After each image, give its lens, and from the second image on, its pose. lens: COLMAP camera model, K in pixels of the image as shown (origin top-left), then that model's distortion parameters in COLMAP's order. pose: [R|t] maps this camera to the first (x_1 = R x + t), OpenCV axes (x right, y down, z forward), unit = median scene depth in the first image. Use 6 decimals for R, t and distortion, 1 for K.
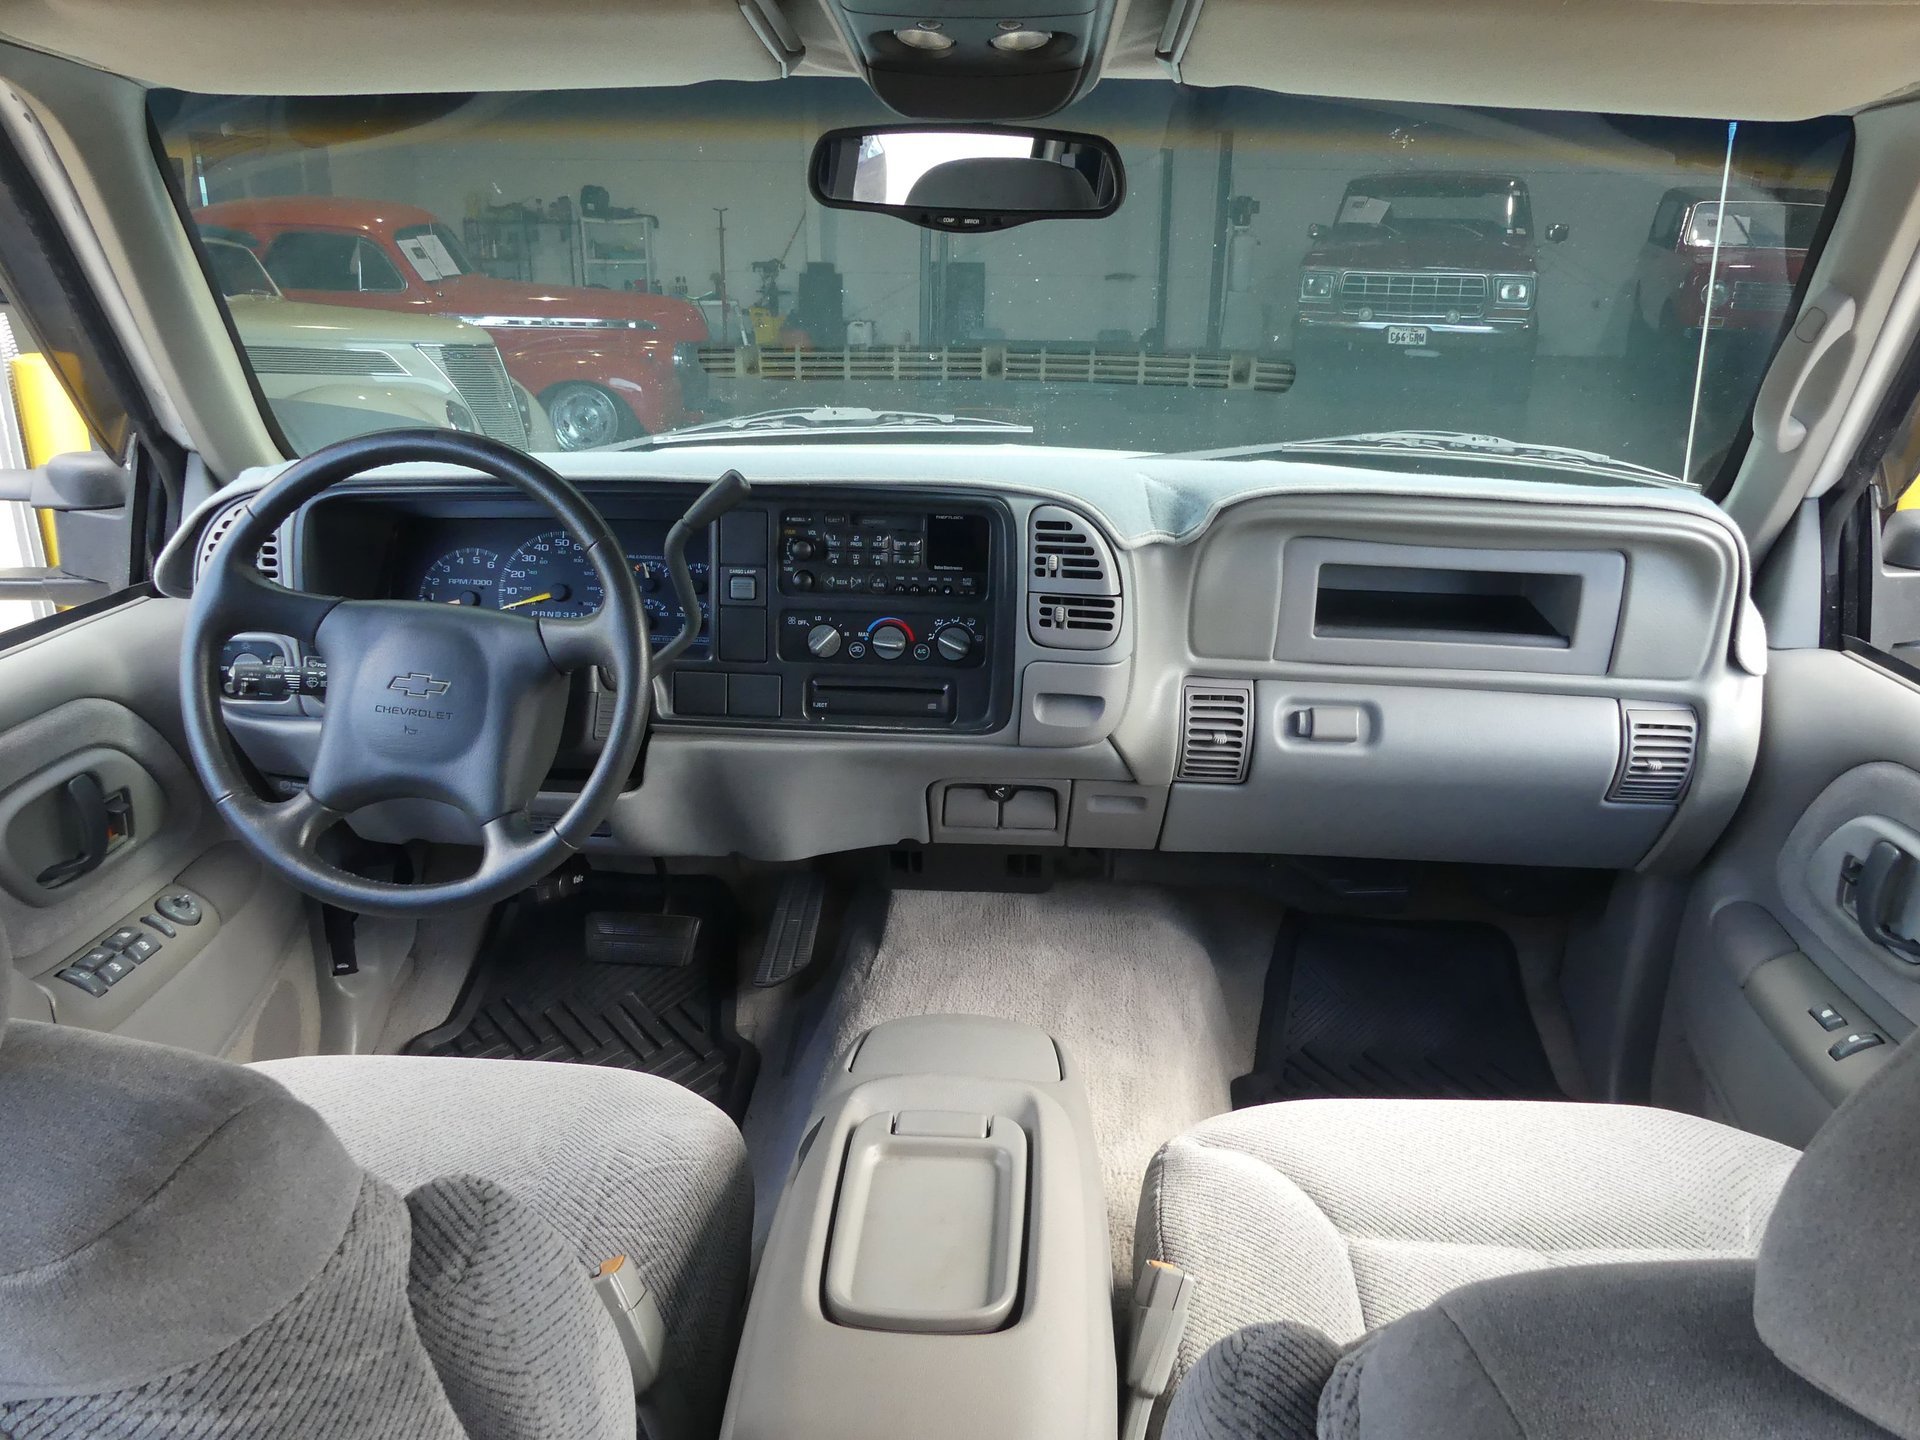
lens RADIAL K [[1423.8, 0, 957.2], [0, 1423.8, 716.7], [0, 0, 1]] dist [-0.006908, 0.002979]
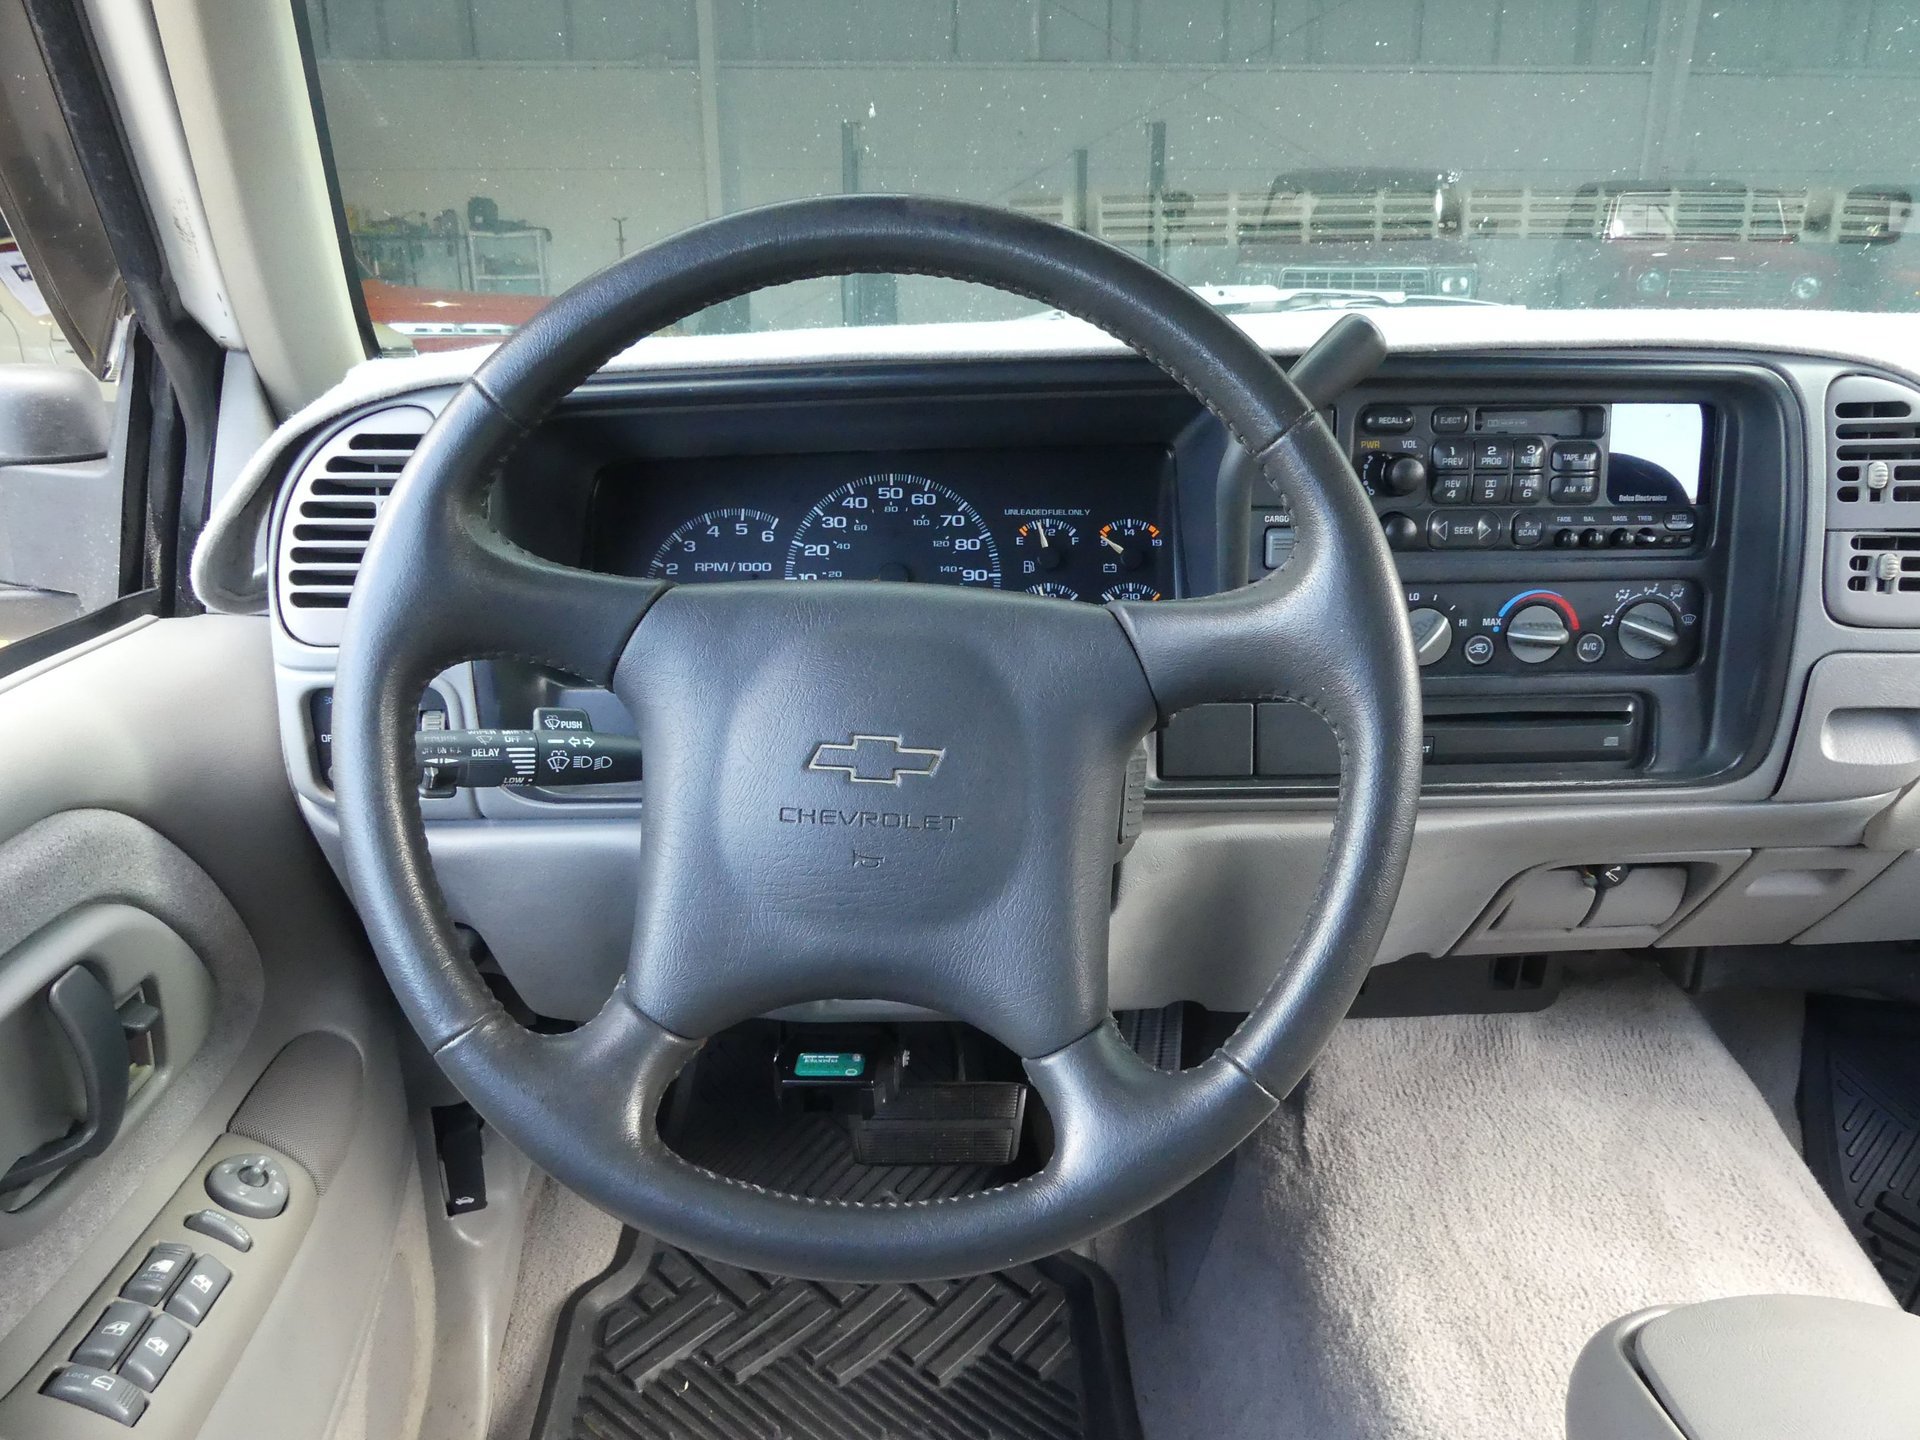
lens RADIAL K [[1423.8, 0, 963.3], [0, 1423.8, 705.4], [0, 0, 1]] dist [-0.006908, 0.002979]
pose [[0.995487, -0.049361, 0.081053, -0.322724], [0.051090, 0.998506, -0.019393, -0.024163], [-0.079974, 0.023447, 0.996521, 0.450167]]
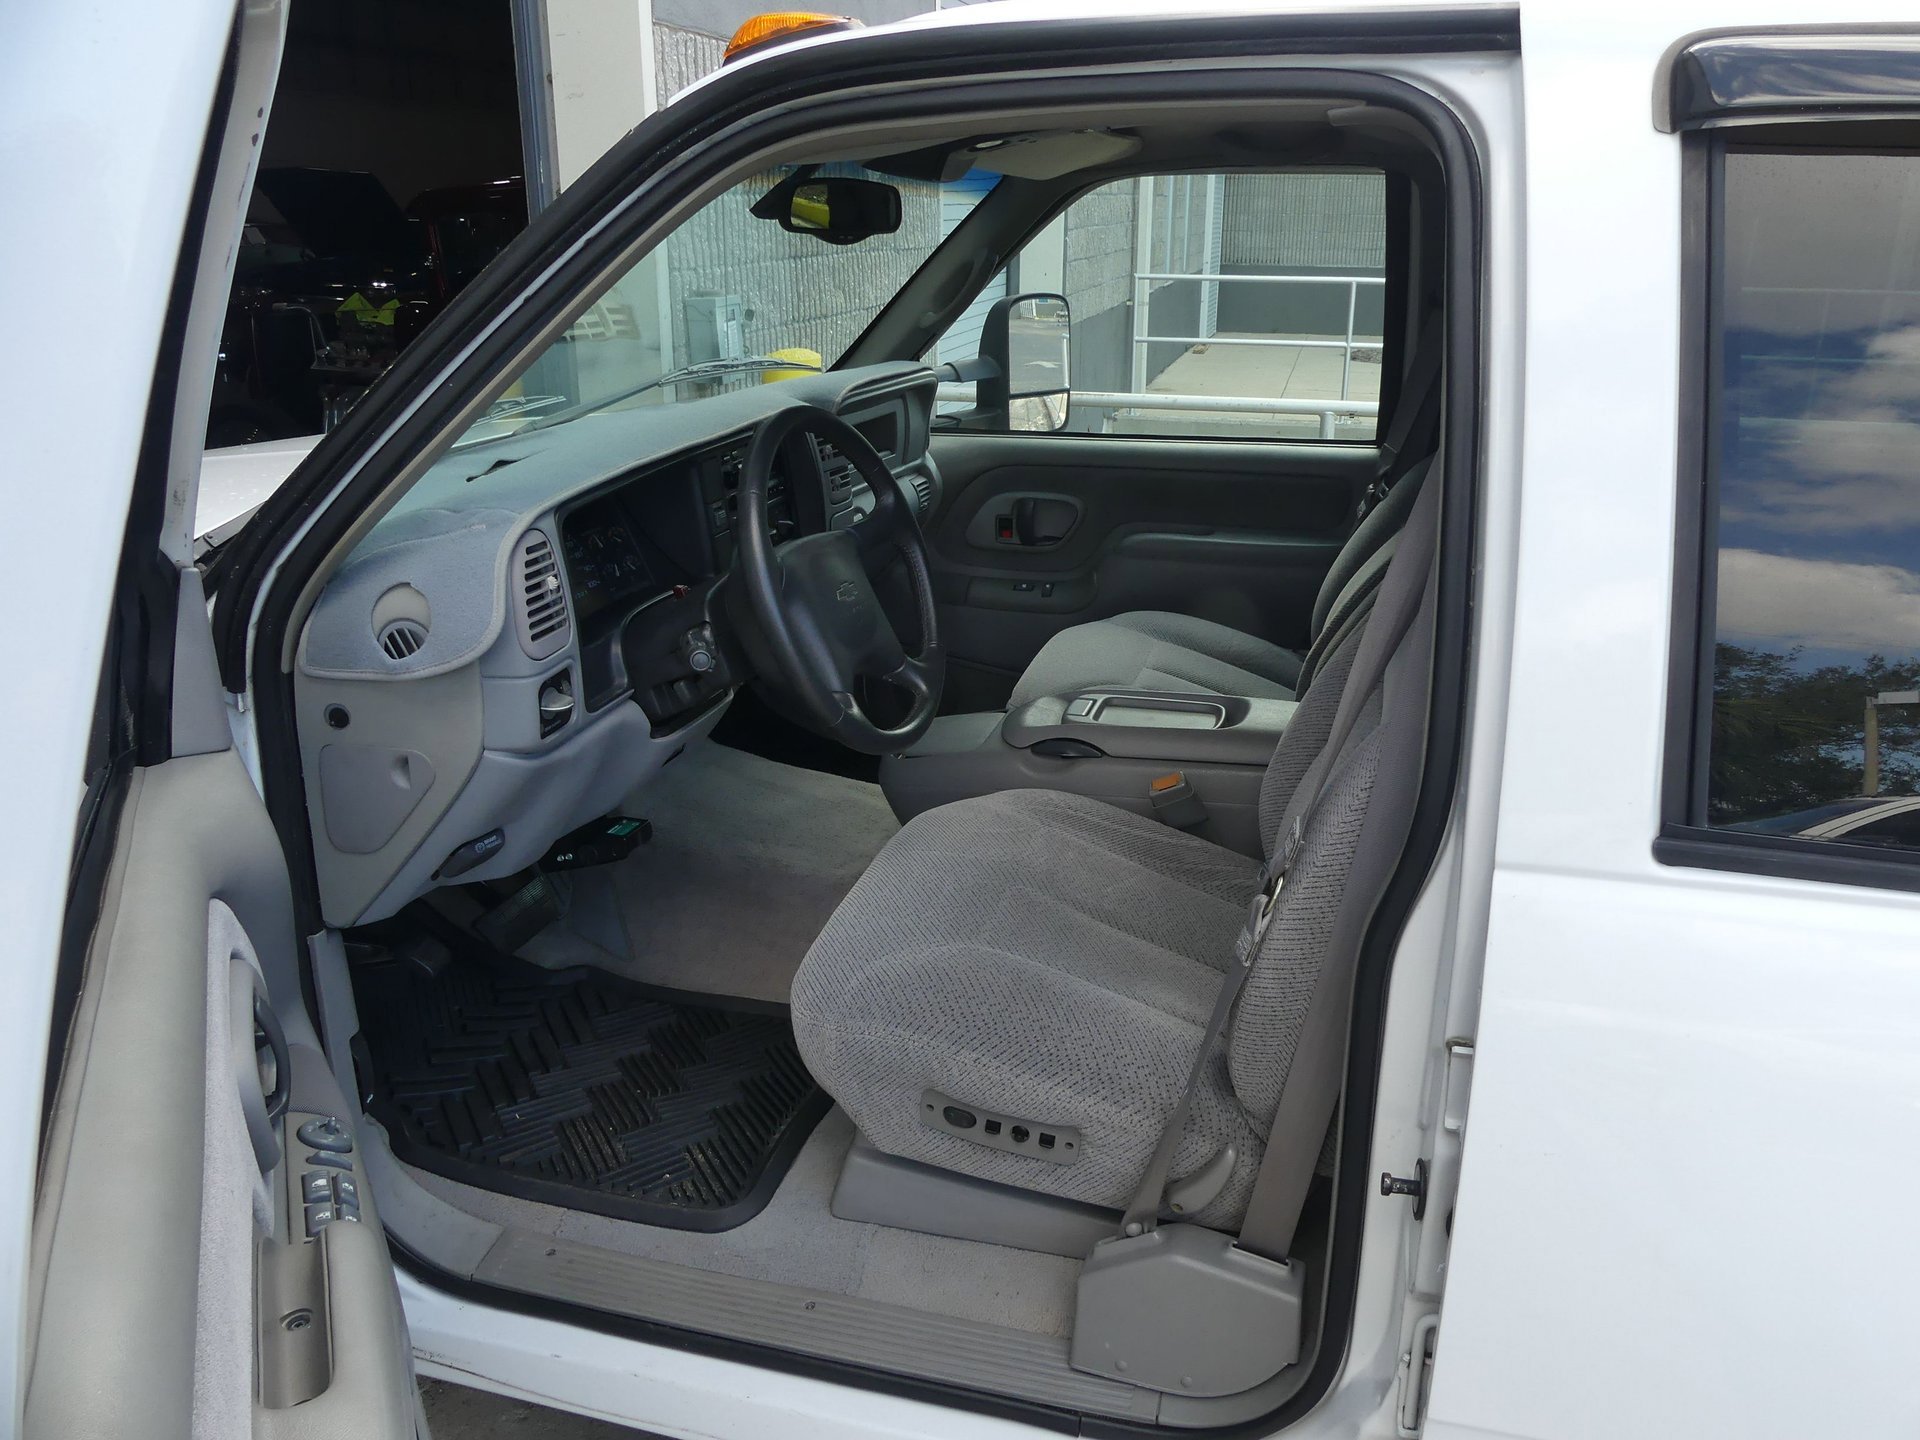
lens RADIAL K [[1423.8, 0, 956.9], [0, 1423.8, 726.8], [0, 0, 1]] dist [-0.006908, 0.002979]
pose [[0.225671, -0.351937, 0.908412, -1.357551], [0.321772, 0.907062, 0.271479, -0.200763], [-0.919530, 0.231037, 0.317941, 0.419470]]
